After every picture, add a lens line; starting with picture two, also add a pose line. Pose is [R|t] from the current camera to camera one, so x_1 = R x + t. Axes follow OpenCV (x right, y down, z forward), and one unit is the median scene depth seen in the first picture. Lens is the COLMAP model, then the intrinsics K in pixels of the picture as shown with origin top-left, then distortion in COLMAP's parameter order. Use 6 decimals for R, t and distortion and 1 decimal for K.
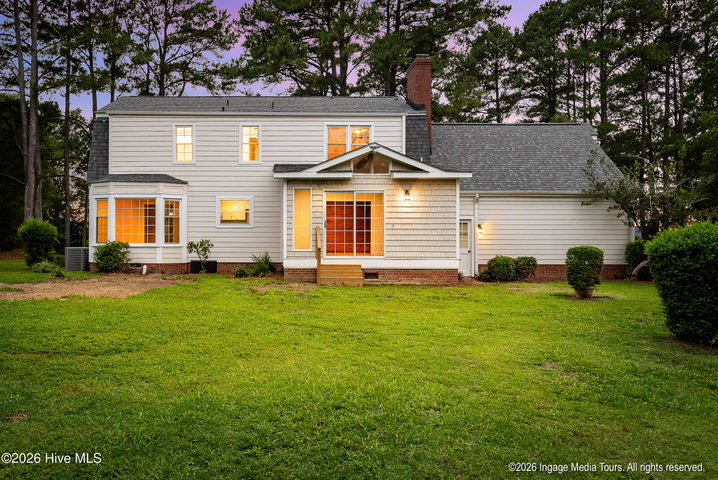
lens RADIAL K [[552.2, 0, 359.0], [0, 552.2, 240.0], [0, 0, 1]] dist [-0.000854, 0.000194]
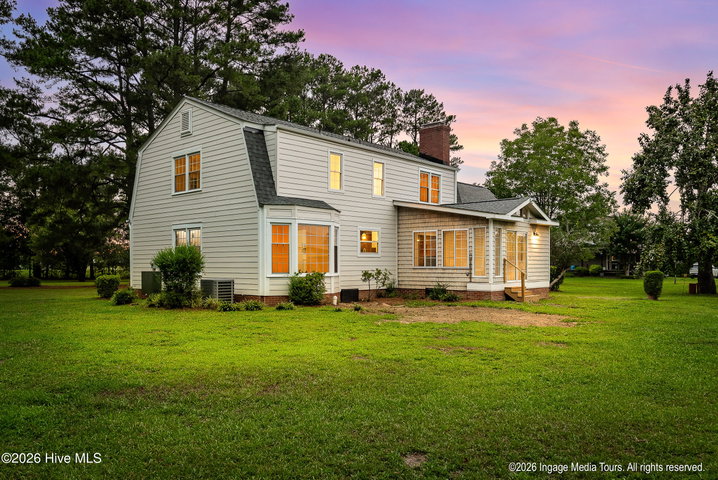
lens RADIAL K [[552.2, 0, 359.0], [0, 552.2, 240.0], [0, 0, 1]] dist [-0.000854, 0.000194]
pose [[0.659267, 0.026303, 0.751449, -1.036049], [0.003717, 0.999262, -0.038238, -0.013498], [-0.751900, 0.028003, 0.658683, 0.320675]]
